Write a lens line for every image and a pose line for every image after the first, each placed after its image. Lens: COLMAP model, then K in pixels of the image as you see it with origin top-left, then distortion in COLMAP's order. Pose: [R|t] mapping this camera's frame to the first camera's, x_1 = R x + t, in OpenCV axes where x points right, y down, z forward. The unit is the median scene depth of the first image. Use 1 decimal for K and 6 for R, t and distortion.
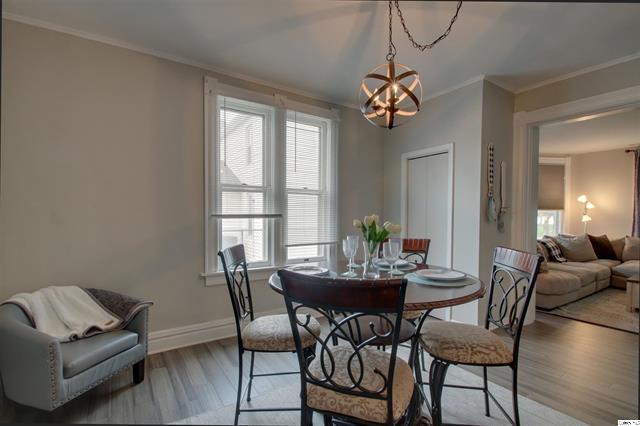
lens RADIAL K [[300.1, 0, 317.6], [0, 300.1, 223.5], [0, 0, 1]] dist [0.002206, -0.008195]
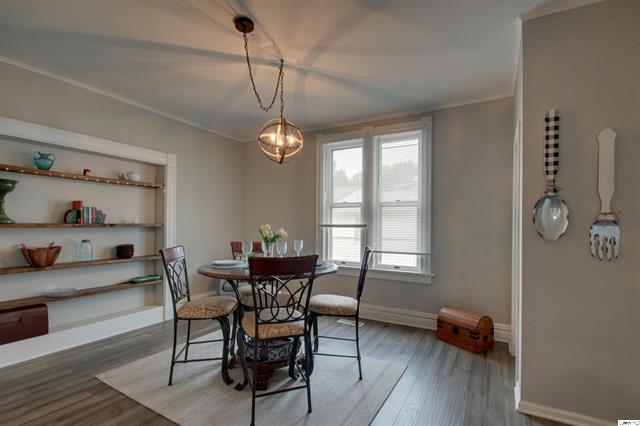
lens RADIAL K [[300.1, 0, 317.6], [0, 300.1, 223.5], [0, 0, 1]] dist [0.002206, -0.008195]
pose [[0.436590, -0.000966, -0.899660, 0.524987], [-0.032904, 0.999313, -0.017040, -0.004950], [0.899059, 0.037042, 0.436258, 0.180214]]
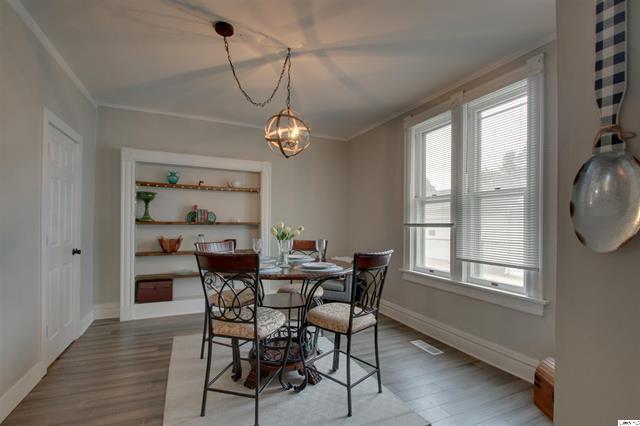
lens RADIAL K [[300.1, 0, 317.6], [0, 300.1, 223.5], [0, 0, 1]] dist [0.002206, -0.008195]
pose [[-0.177534, -0.004485, -0.984104, 0.508537], [-0.039560, 0.999214, 0.002583, -0.009971], [0.983319, 0.039390, -0.177572, 0.454120]]
